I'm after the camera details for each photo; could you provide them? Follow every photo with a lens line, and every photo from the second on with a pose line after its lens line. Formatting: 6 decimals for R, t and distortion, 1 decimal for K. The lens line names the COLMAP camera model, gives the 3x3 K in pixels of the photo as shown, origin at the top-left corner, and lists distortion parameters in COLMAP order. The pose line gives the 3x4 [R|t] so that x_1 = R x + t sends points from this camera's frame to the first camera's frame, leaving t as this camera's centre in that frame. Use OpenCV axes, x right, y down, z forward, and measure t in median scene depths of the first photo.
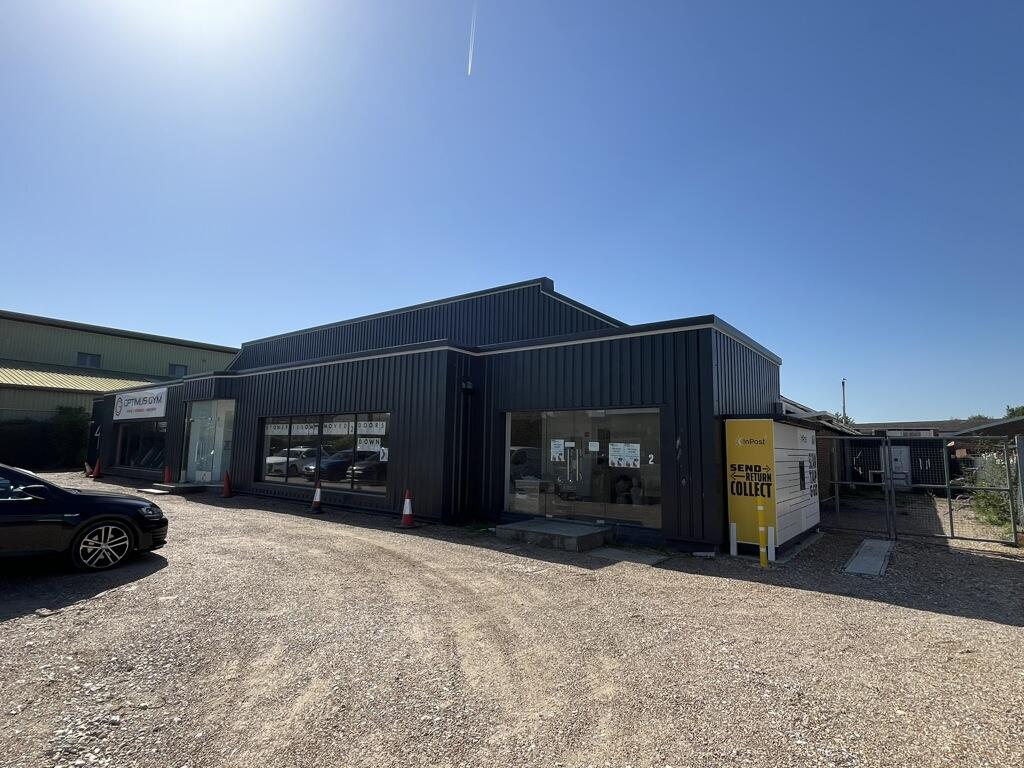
lens RADIAL K [[533.3, 0, 515.7], [0, 533.3, 376.2], [0, 0, 1]] dist [-0.004948, 0.000675]
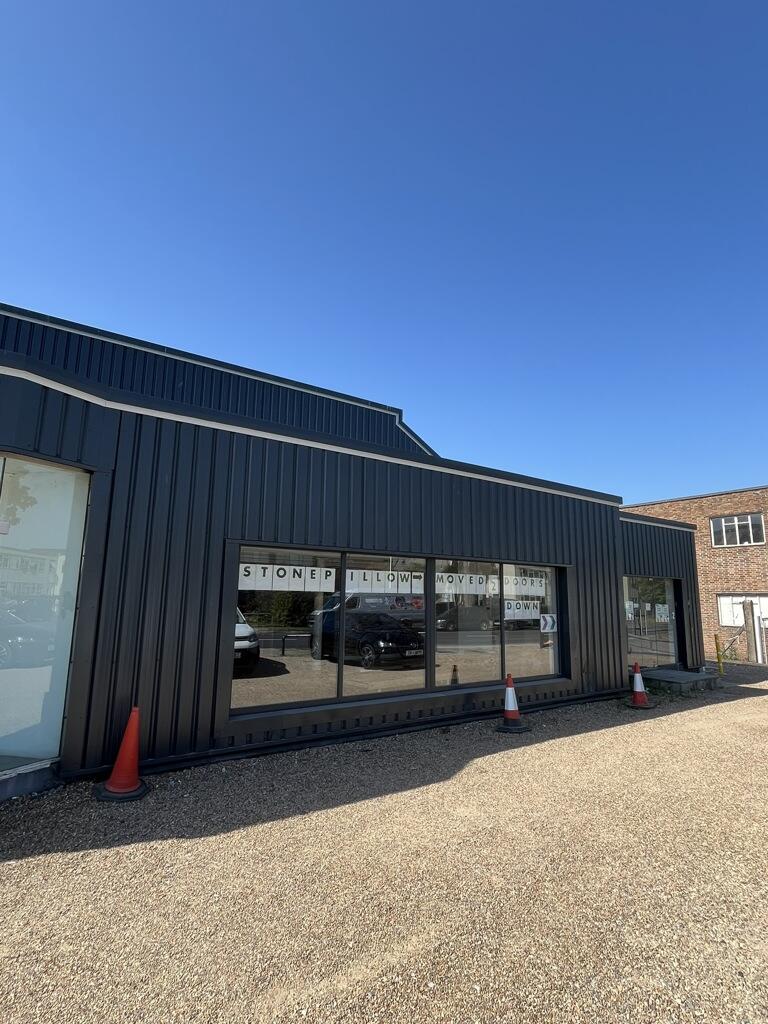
lens RADIAL K [[533.3, 0, 383.5], [0, 533.3, 507.3], [0, 0, 1]] dist [-0.004948, 0.000675]
pose [[0.296369, 0.144930, 0.944013, -1.011177], [-0.136344, 0.984716, -0.108375, 0.097197], [-0.945291, -0.096591, 0.311600, 0.975804]]
